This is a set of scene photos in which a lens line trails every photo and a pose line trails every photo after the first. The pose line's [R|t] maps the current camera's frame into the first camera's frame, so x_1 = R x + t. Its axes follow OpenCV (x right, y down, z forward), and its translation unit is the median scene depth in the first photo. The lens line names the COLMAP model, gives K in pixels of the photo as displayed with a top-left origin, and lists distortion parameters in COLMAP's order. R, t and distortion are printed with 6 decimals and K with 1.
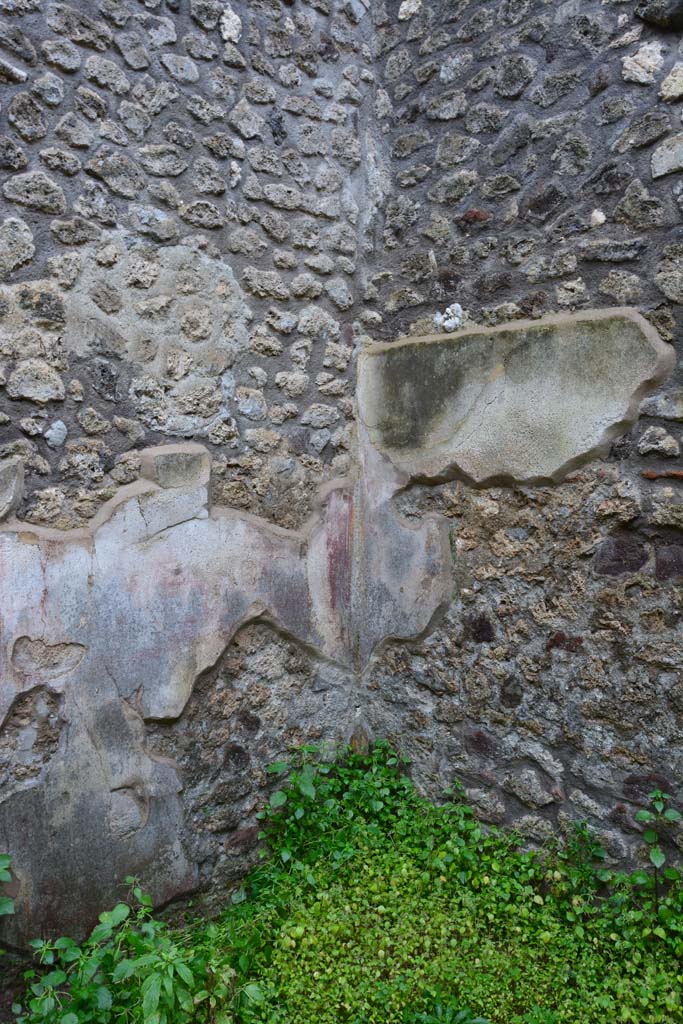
lens RADIAL K [[804.0, 0, 340.7], [0, 804.0, 517.5], [0, 0, 1]] dist [-0.159200, 0.122974]
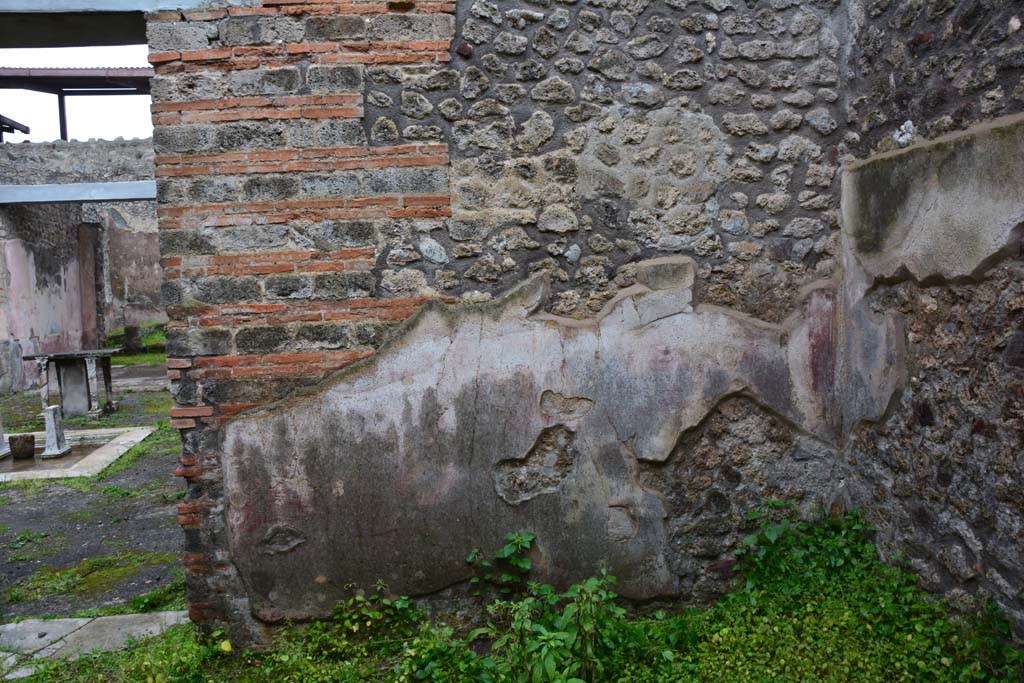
lens RADIAL K [[804.0, 0, 517.3], [0, 804.0, 346.0], [0, 0, 1]] dist [-0.159200, 0.122974]
pose [[0.793087, 0.025618, -0.608570, 0.402612], [-0.006373, 0.999409, 0.033766, 0.013314], [0.609076, -0.022902, 0.792781, -0.210968]]
